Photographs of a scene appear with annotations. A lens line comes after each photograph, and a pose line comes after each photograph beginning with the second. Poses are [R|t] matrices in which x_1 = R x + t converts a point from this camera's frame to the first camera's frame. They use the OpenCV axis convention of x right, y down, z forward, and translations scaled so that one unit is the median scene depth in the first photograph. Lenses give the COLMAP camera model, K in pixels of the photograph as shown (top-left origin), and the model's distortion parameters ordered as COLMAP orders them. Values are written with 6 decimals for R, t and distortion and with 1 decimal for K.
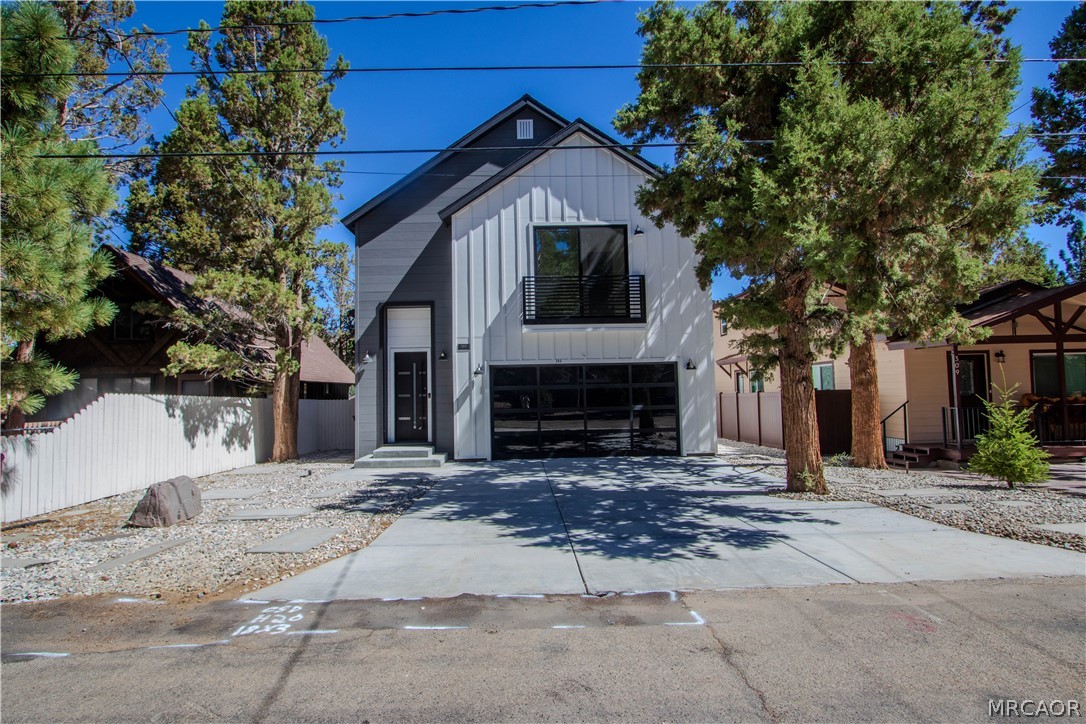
lens RADIAL K [[559.9, 0, 541.2], [0, 559.9, 373.5], [0, 0, 1]] dist [0.000555, 0.000044]
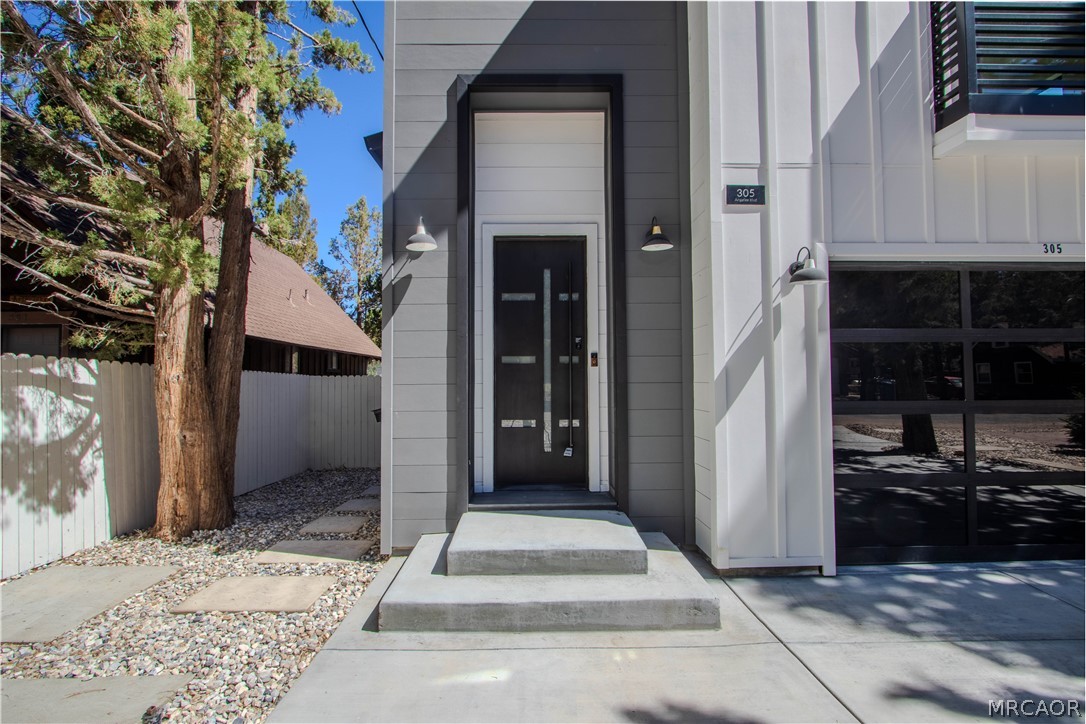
lens RADIAL K [[507.0, 0, 545.9], [0, 507.0, 359.2], [0, 0, 1]] dist [-0.037583, -0.000576]
pose [[0.999909, 0.010255, 0.008716, -0.238428], [-0.010274, 0.999945, 0.002095, 0.039579], [-0.008694, -0.002184, 0.999960, 0.704075]]
